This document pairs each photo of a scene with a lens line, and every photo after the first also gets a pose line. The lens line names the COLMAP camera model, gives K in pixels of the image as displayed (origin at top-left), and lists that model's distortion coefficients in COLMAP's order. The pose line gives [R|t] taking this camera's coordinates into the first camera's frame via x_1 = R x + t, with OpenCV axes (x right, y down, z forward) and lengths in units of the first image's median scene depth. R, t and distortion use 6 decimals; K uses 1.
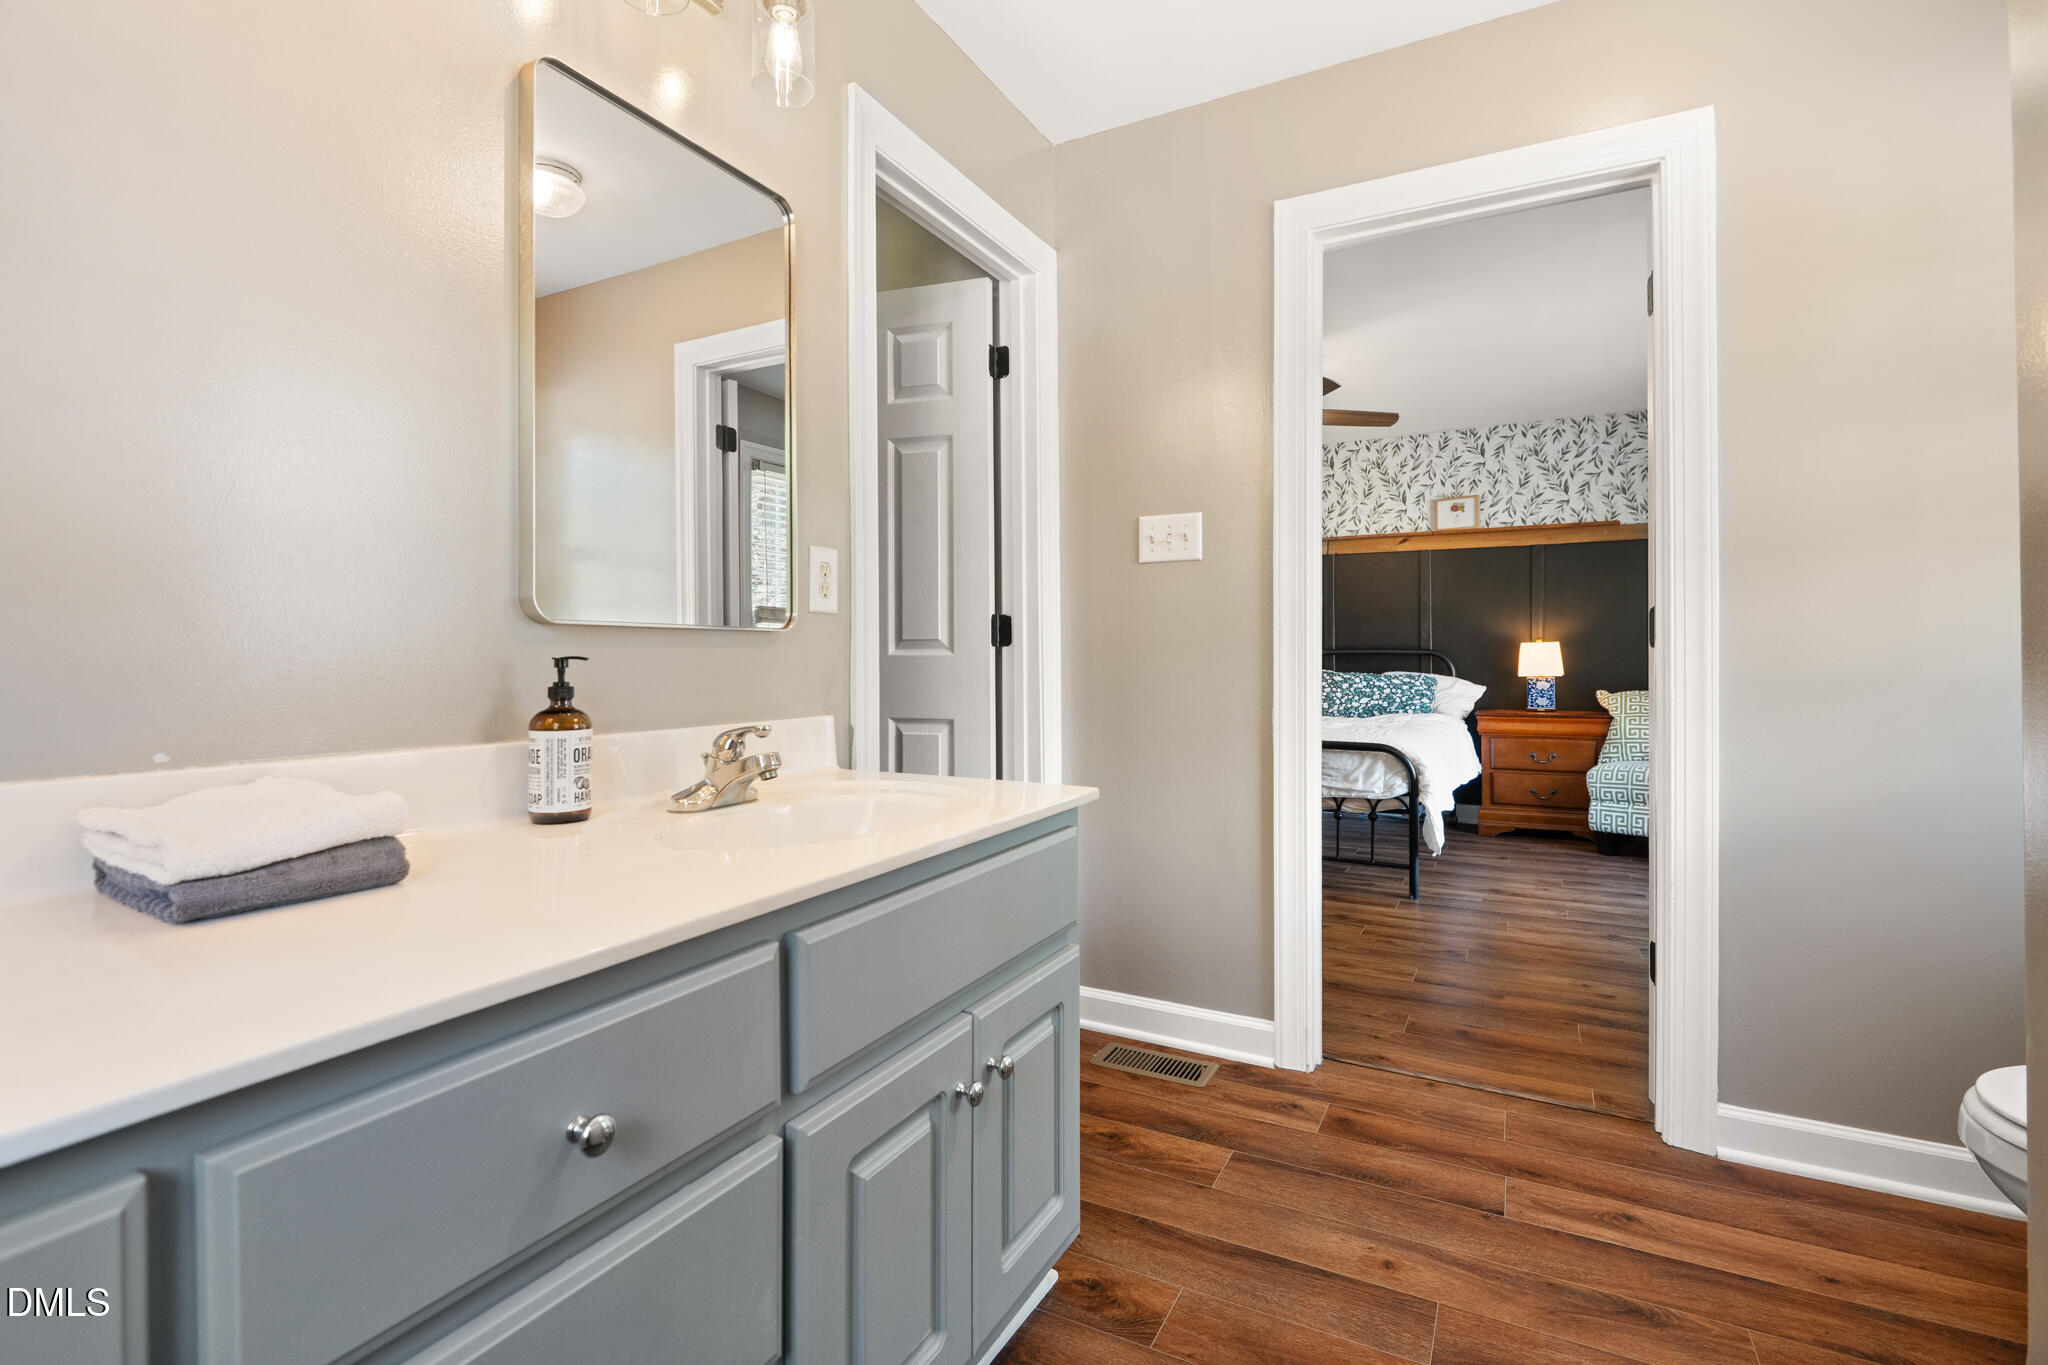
lens RADIAL K [[934.4, 0, 1021.7], [0, 934.4, 665.5], [0, 0, 1]] dist [-0.005502, -0.002150]
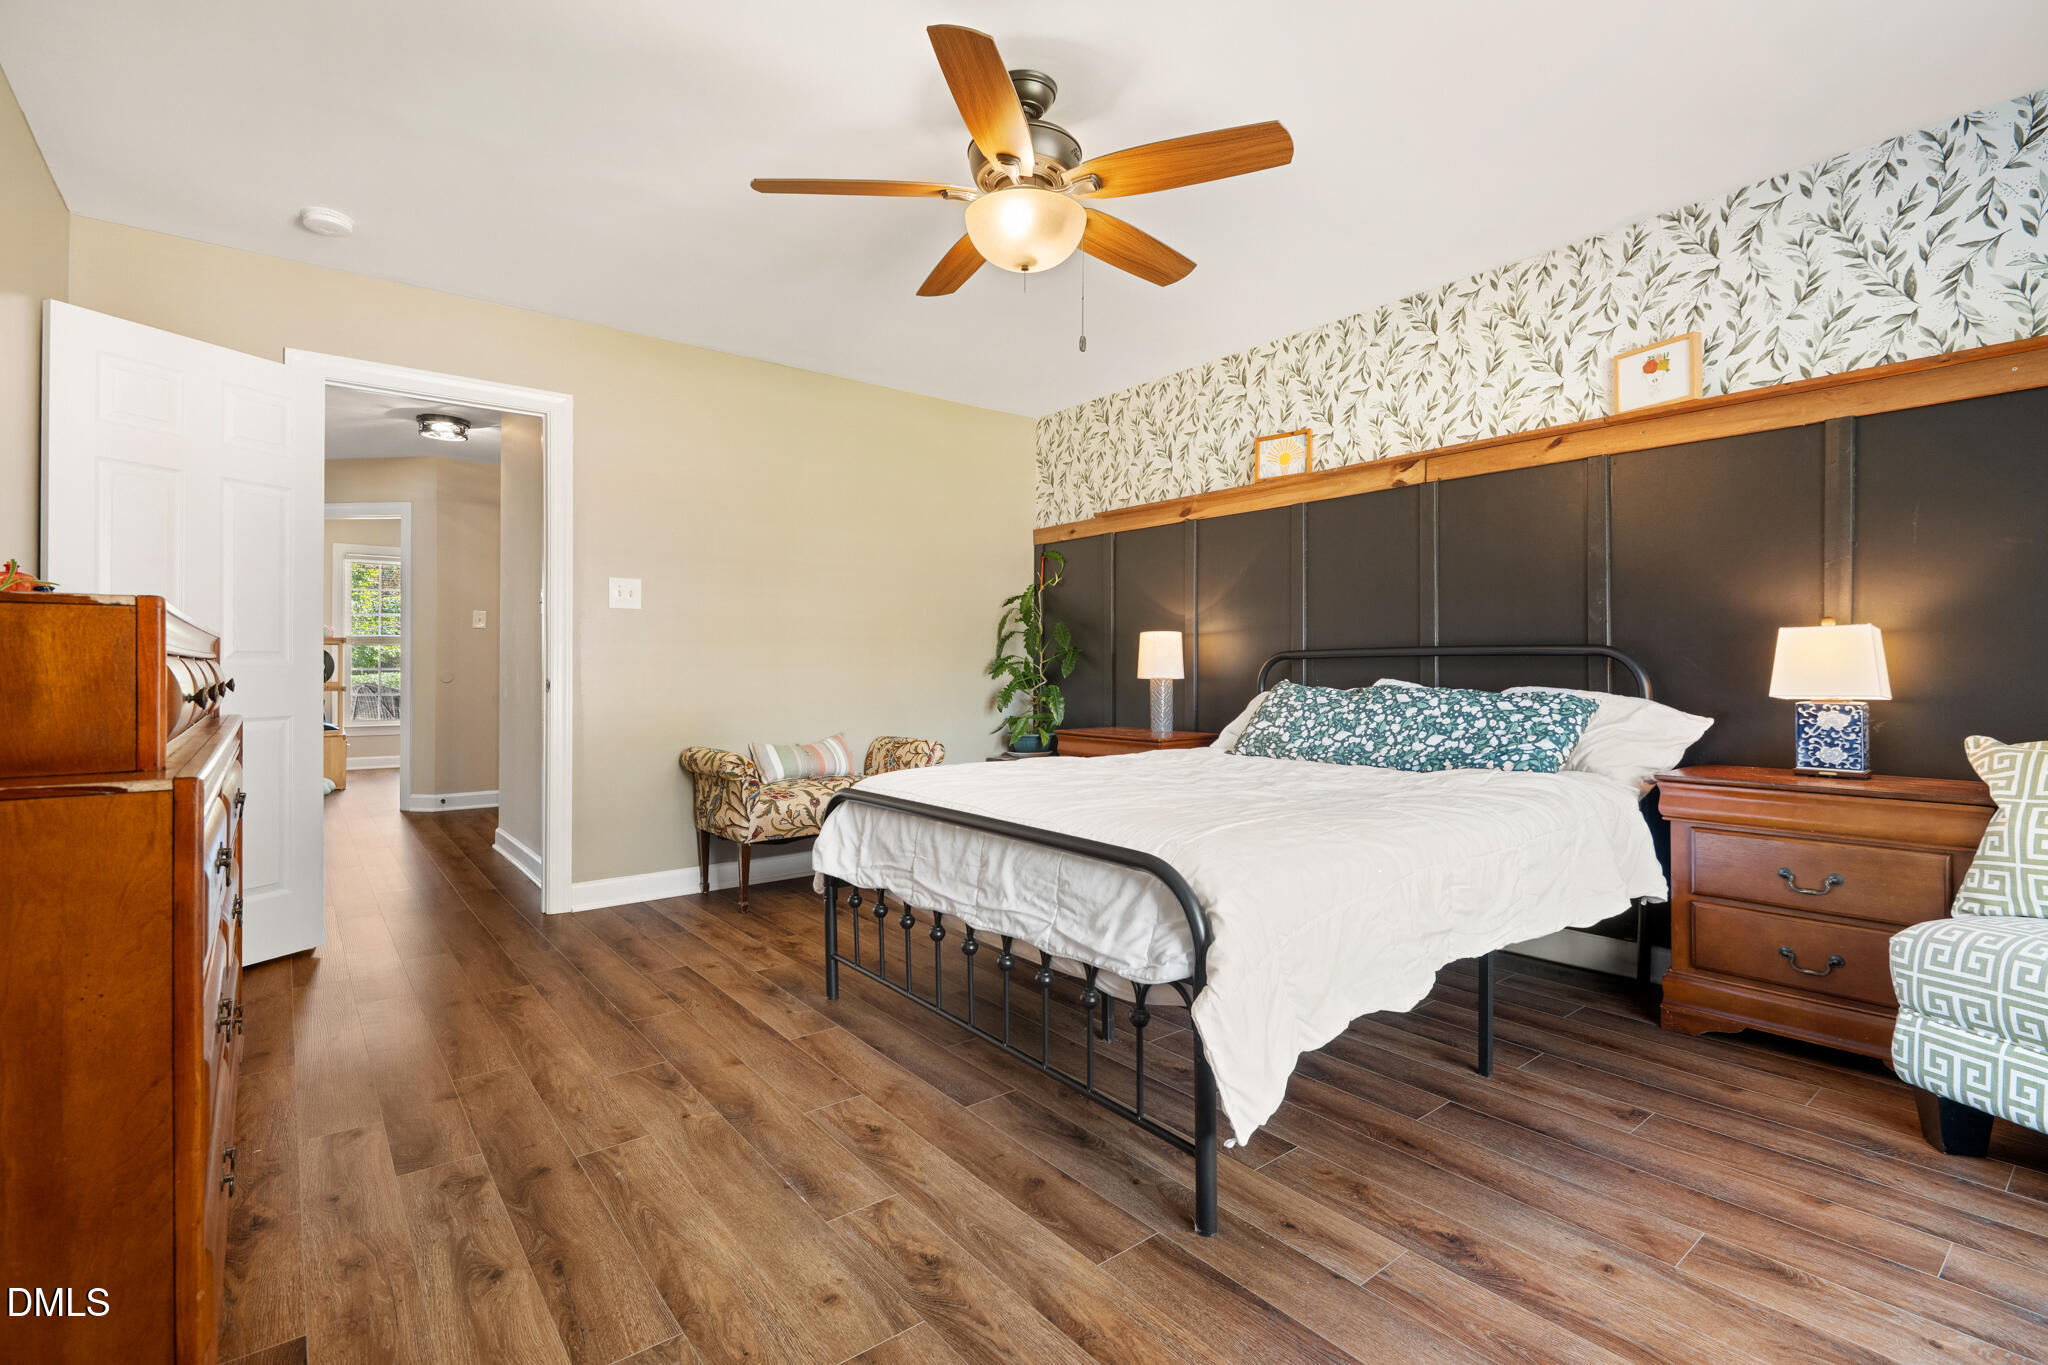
lens RADIAL K [[934.4, 0, 1036.3], [0, 934.4, 670.6], [0, 0, 1]] dist [-0.005502, -0.002150]
pose [[0.922749, 0.002282, -0.385395, 0.382912], [-0.003809, 0.999988, -0.003198, 0.000005], [0.385383, 0.004419, 0.922746, 0.439705]]
